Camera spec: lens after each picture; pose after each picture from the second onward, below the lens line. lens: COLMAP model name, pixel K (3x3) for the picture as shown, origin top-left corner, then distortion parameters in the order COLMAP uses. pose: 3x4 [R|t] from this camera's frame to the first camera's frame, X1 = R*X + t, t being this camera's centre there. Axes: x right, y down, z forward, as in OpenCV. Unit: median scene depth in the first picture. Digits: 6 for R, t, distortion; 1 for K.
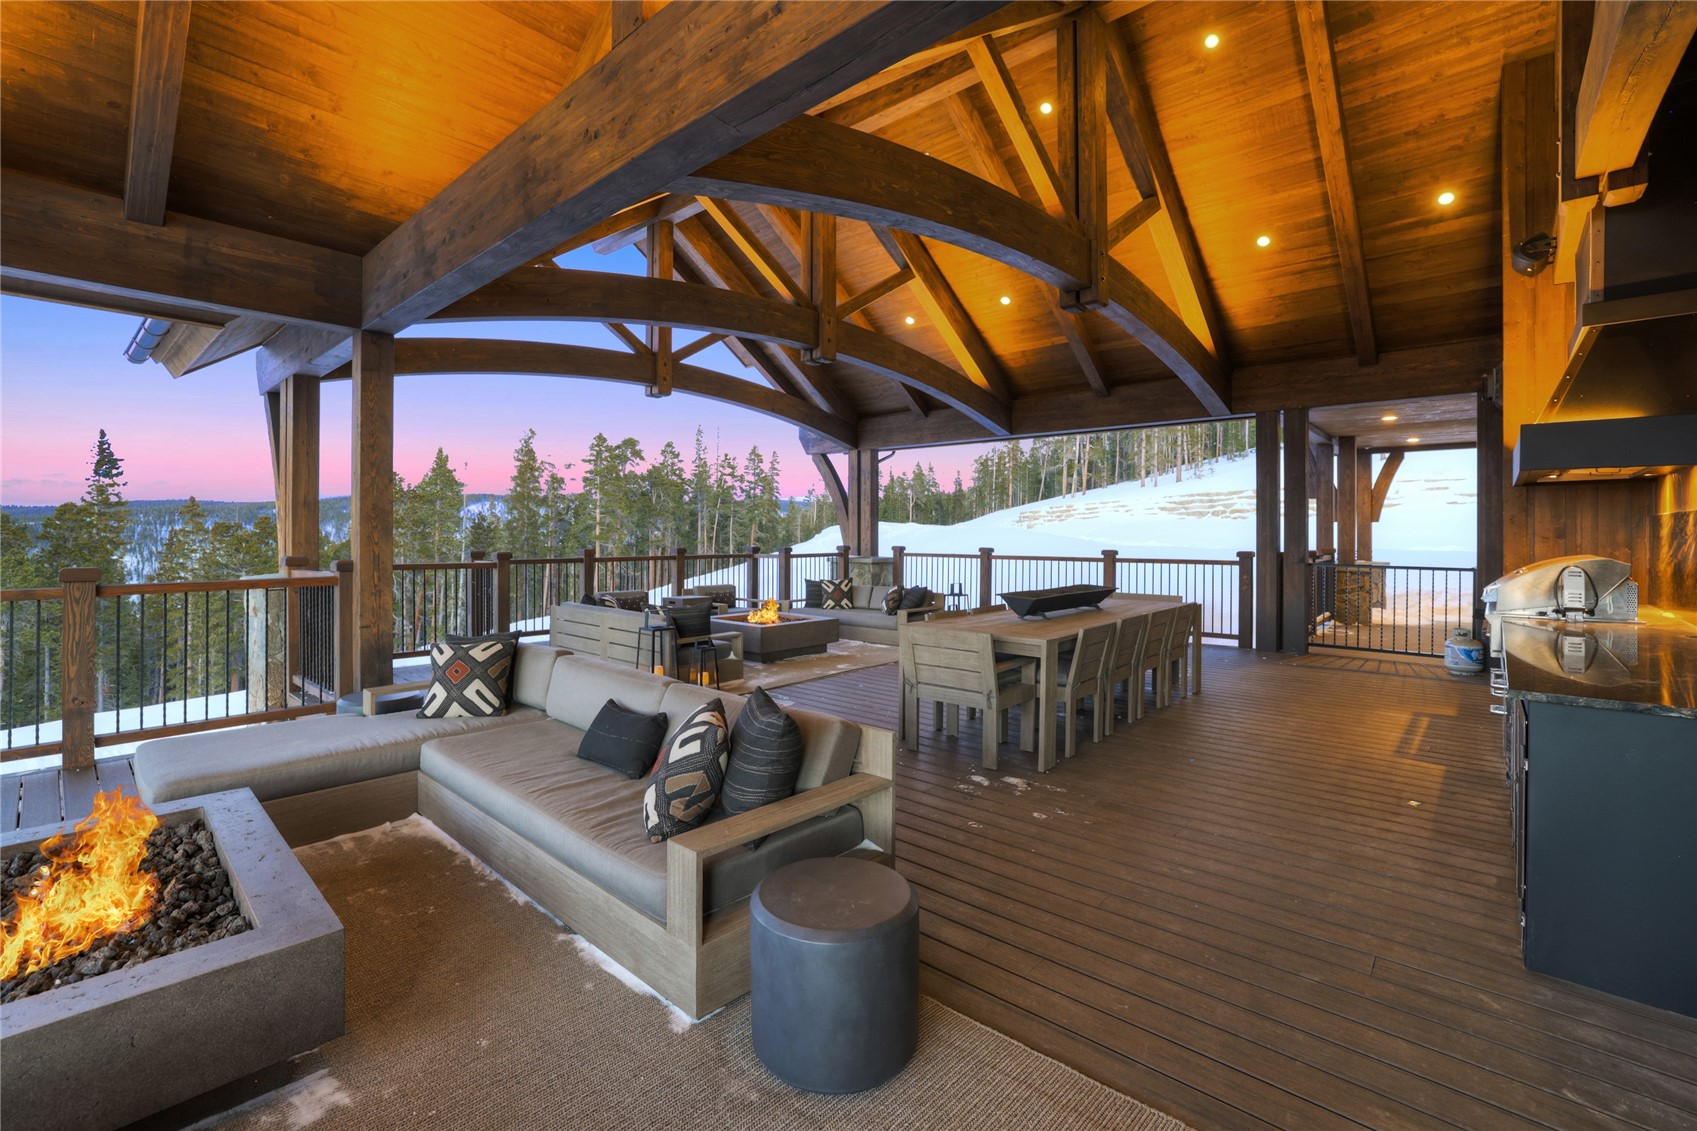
lens RADIAL K [[753.2, 0, 827.2], [0, 753.2, 538.3], [0, 0, 1]] dist [-0.014605, 0.000590]
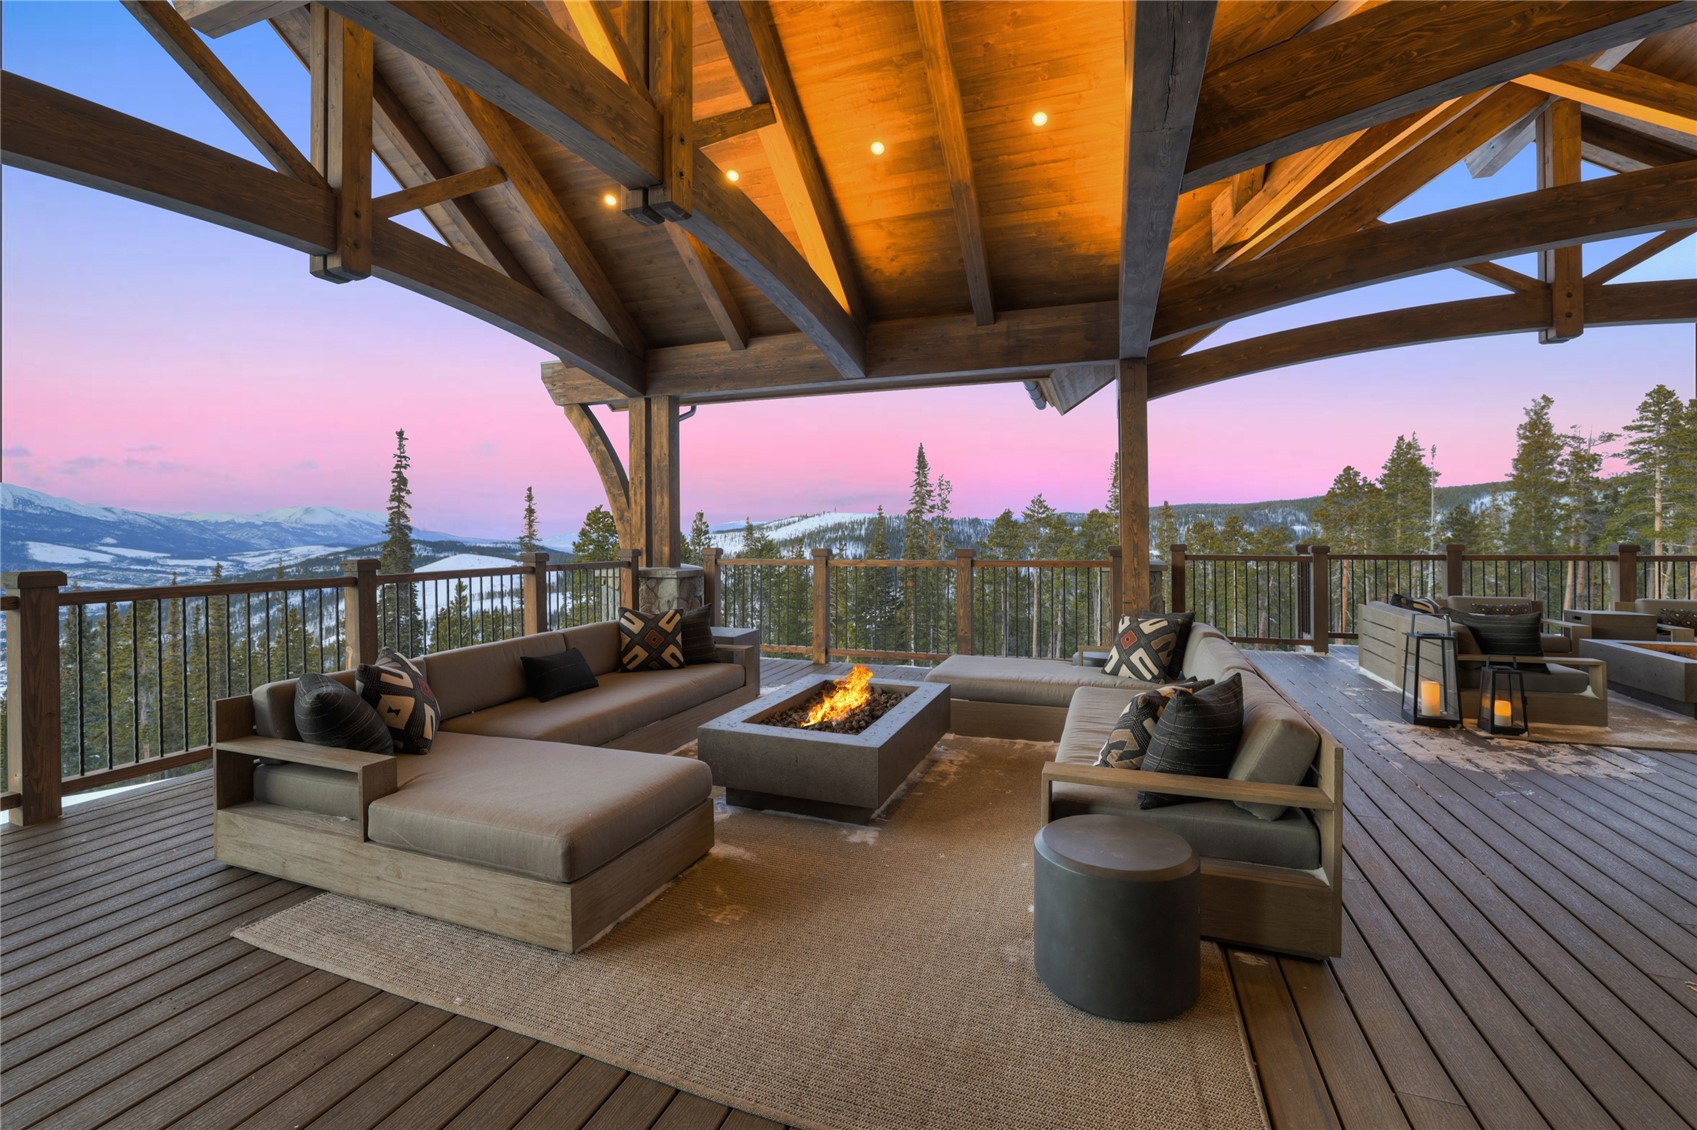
lens RADIAL K [[753.2, 0, 817.9], [0, 753.2, 538.0], [0, 0, 1]] dist [-0.014605, 0.000590]
pose [[0.383024, 0.001911, -0.923736, 0.256535], [-0.000422, 0.999998, 0.001894, 0.009094], [0.923738, -0.000335, 0.383025, 0.055557]]
